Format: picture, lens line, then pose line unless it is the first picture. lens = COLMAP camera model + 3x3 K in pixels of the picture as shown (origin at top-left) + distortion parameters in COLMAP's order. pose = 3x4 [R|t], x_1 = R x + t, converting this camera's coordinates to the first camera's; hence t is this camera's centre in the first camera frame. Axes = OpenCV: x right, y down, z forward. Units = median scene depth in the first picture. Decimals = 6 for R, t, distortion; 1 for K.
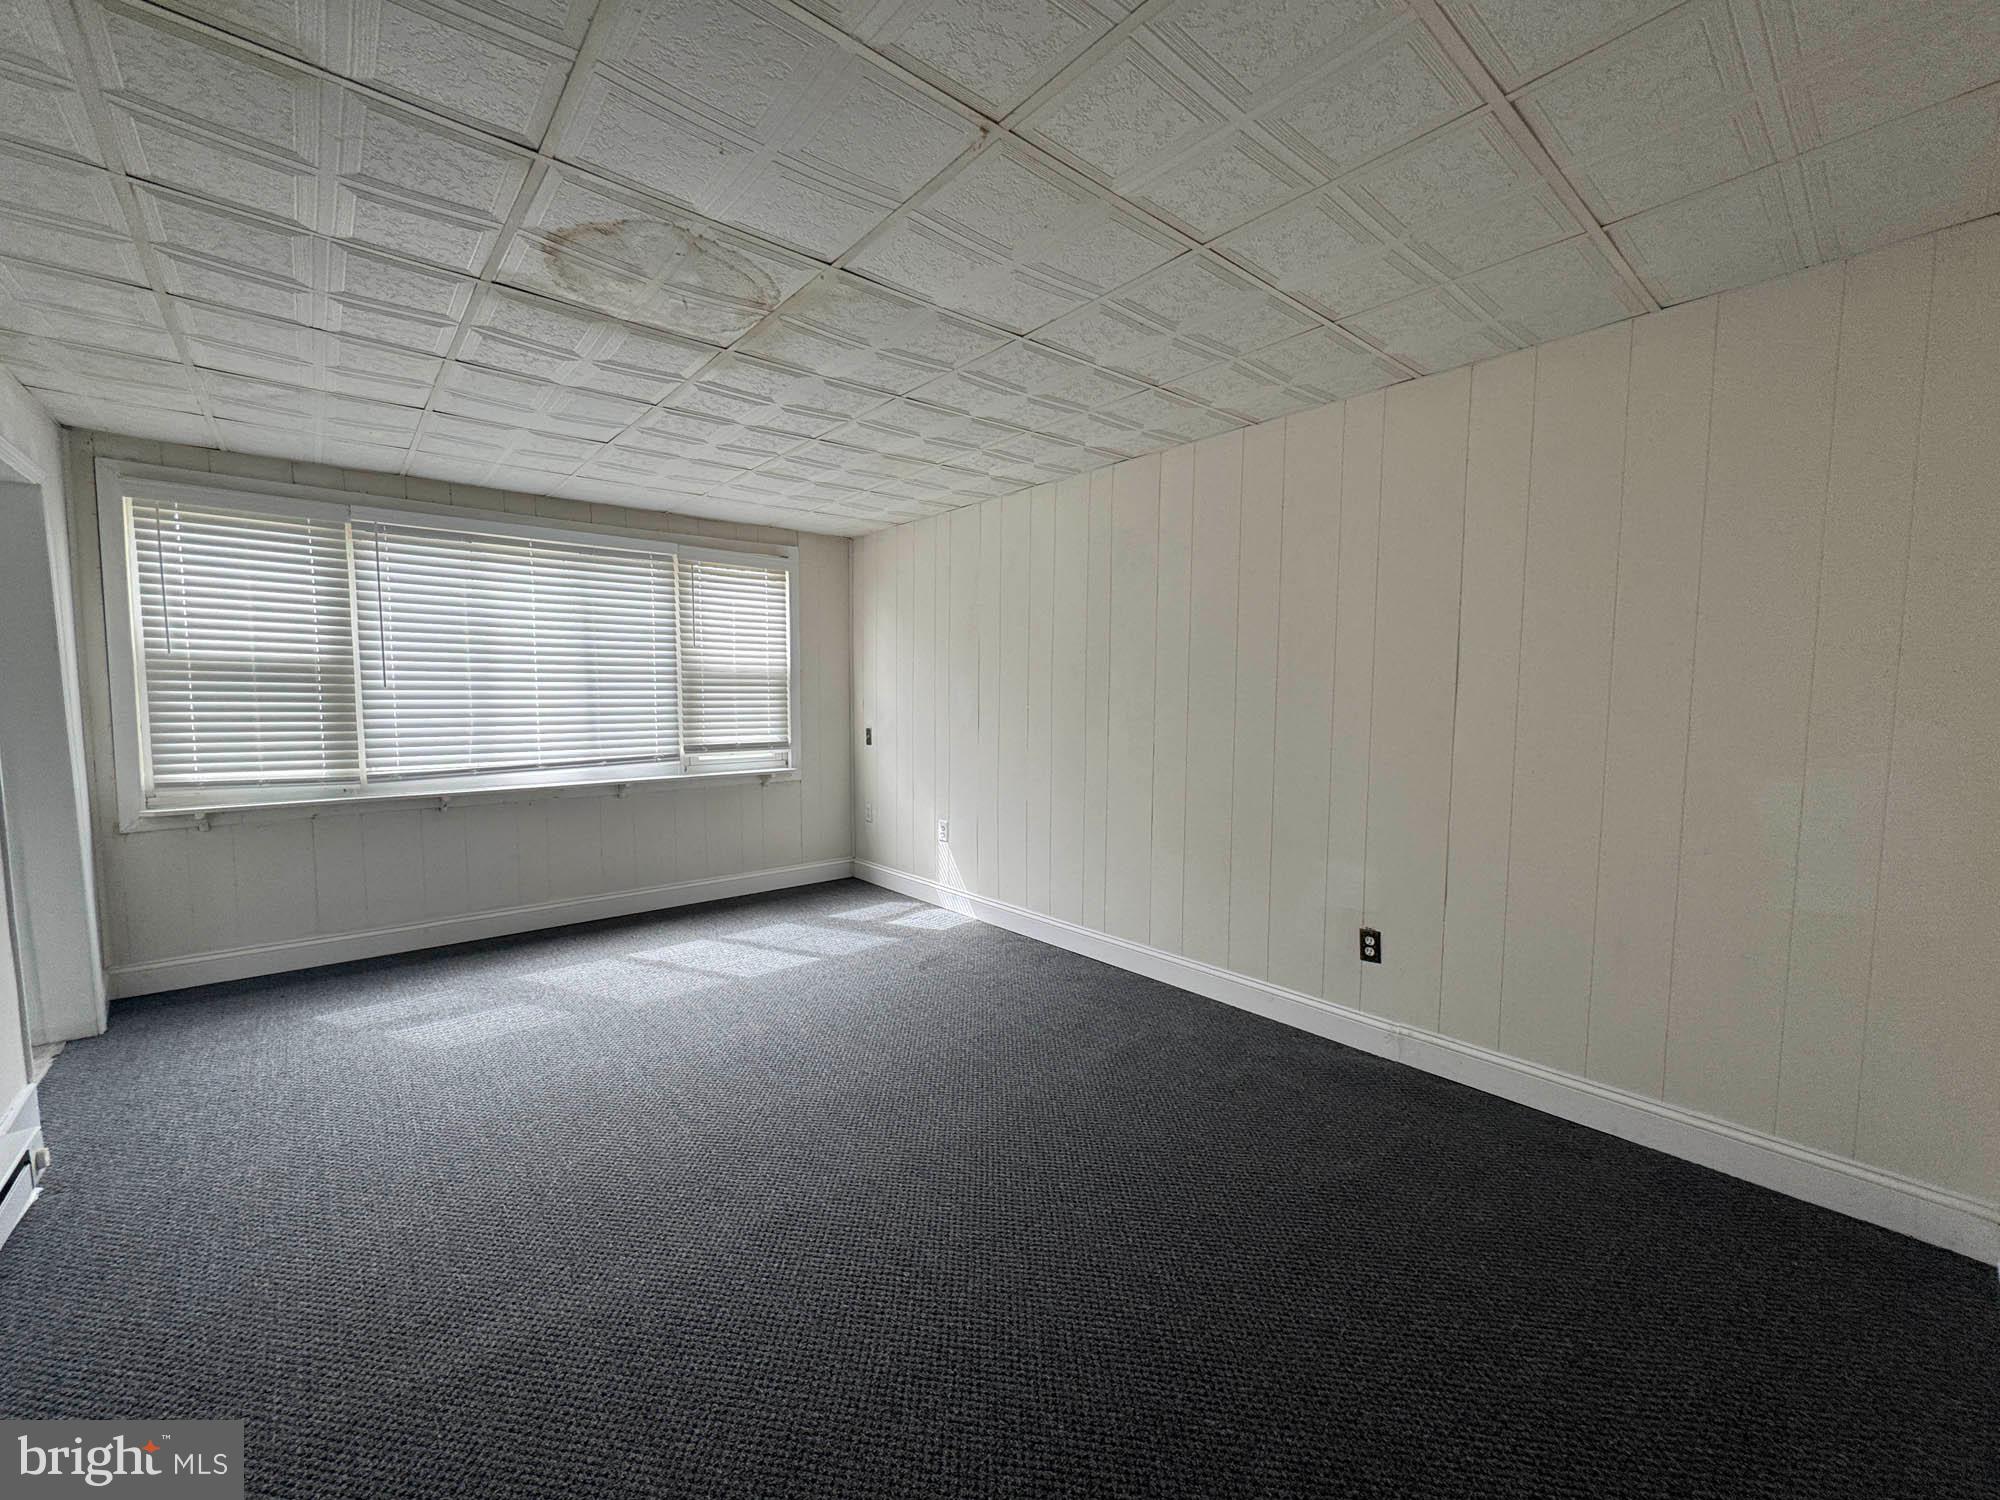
lens RADIAL K [[792.3, 0, 999.4], [0, 792.3, 753.1], [0, 0, 1]] dist [-0.004127, 0.000483]
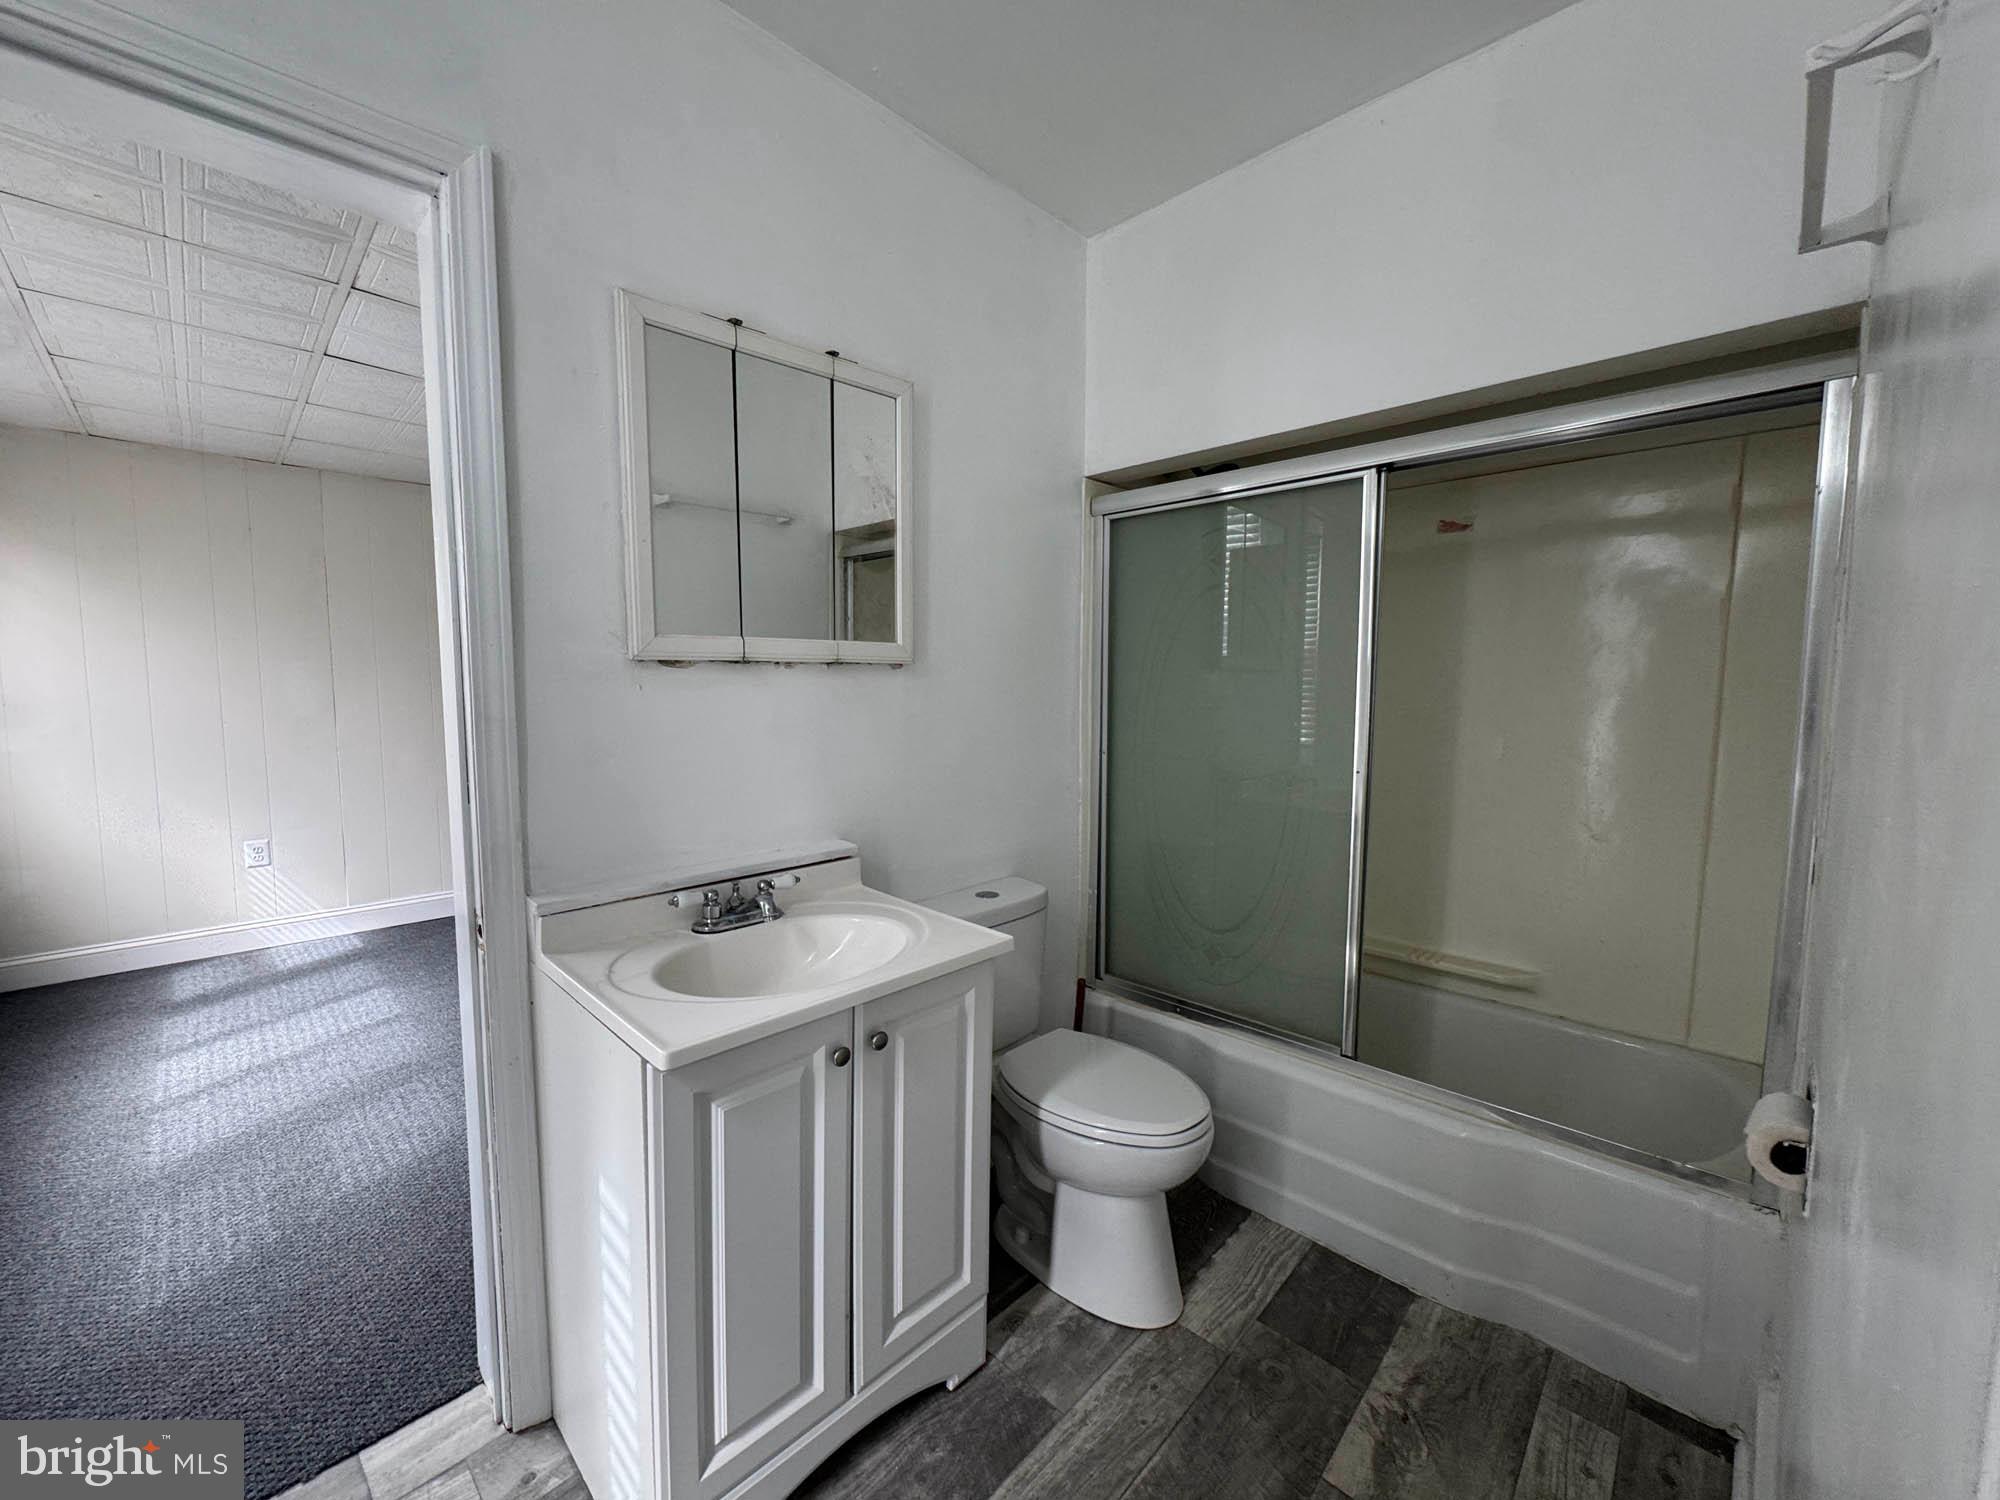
lens RADIAL K [[792.3, 0, 999.7], [0, 792.3, 751.0], [0, 0, 1]] dist [-0.004127, 0.000483]
pose [[-0.085140, -0.078711, 0.993255, -1.040683], [0.066295, 0.994218, 0.084470, -0.028124], [-0.994161, 0.073040, -0.079430, 0.335874]]
